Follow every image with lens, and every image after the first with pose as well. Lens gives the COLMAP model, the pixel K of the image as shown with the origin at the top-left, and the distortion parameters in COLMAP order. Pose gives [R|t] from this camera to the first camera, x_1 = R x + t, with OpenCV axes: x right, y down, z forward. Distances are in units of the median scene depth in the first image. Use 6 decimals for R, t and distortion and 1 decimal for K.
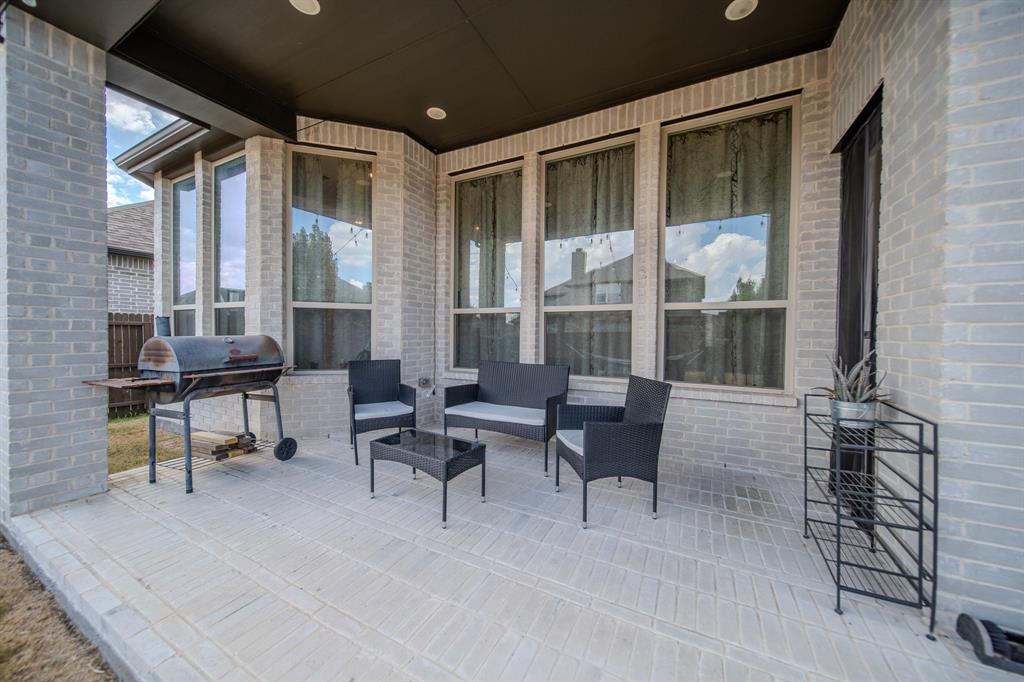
lens RADIAL K [[362.6, 0, 517.3], [0, 362.6, 335.6], [0, 0, 1]] dist [-0.001545, -0.000265]
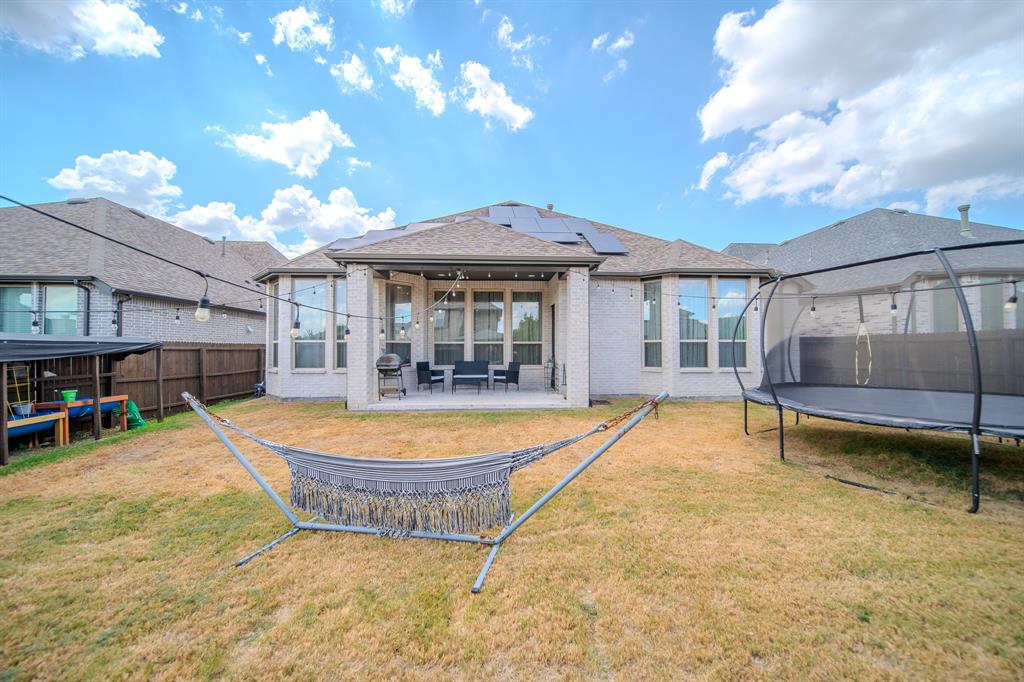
lens RADIAL K [[362.6, 0, 517.3], [0, 362.6, 335.6], [0, 0, 1]] dist [-0.001545, -0.000265]
pose [[0.856736, 0.001402, 0.515754, -1.145099], [0.009190, 0.999796, -0.017983, -0.074427], [-0.515674, 0.020147, 0.856548, -1.681771]]
